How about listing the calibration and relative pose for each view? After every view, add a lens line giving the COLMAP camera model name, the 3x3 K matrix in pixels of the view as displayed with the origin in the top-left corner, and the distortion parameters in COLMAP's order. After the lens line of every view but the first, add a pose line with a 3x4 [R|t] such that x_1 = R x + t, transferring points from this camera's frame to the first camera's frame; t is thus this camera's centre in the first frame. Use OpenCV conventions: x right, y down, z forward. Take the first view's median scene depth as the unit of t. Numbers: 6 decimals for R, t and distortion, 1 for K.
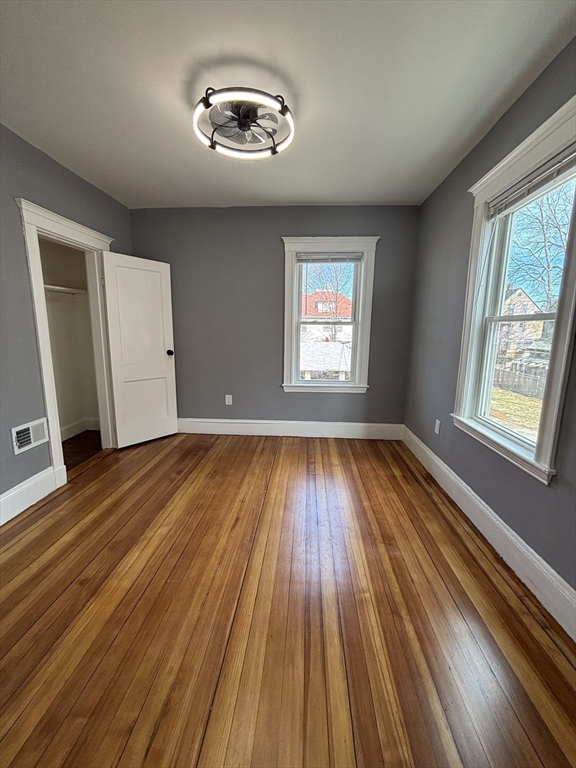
lens RADIAL K [[308.7, 0, 288.0], [0, 308.7, 384.0], [0, 0, 1]] dist [-0.000267, -0.000365]
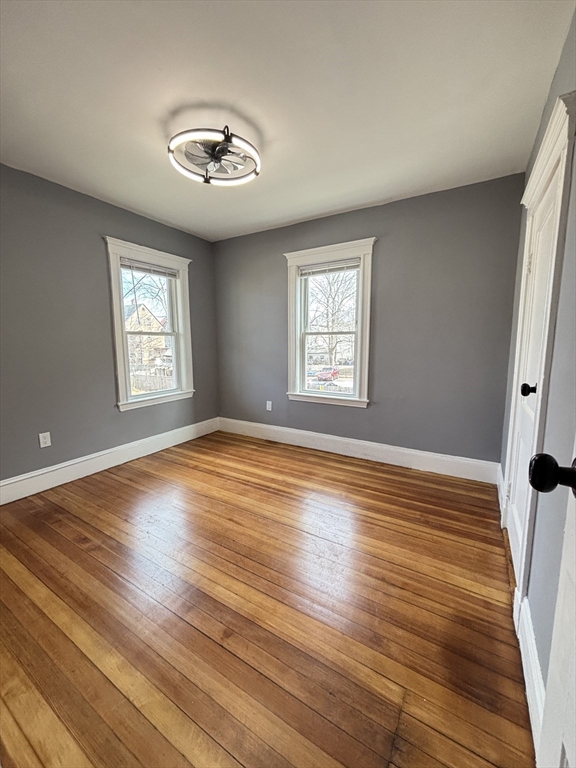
lens RADIAL K [[308.7, 0, 288.0], [0, 308.7, 384.0], [0, 0, 1]] dist [-0.000267, -0.000365]
pose [[0.465320, -0.134281, 0.874898, -0.688362], [0.163155, 0.984501, 0.064328, -0.038283], [-0.869976, 0.112811, 0.480016, 0.202913]]
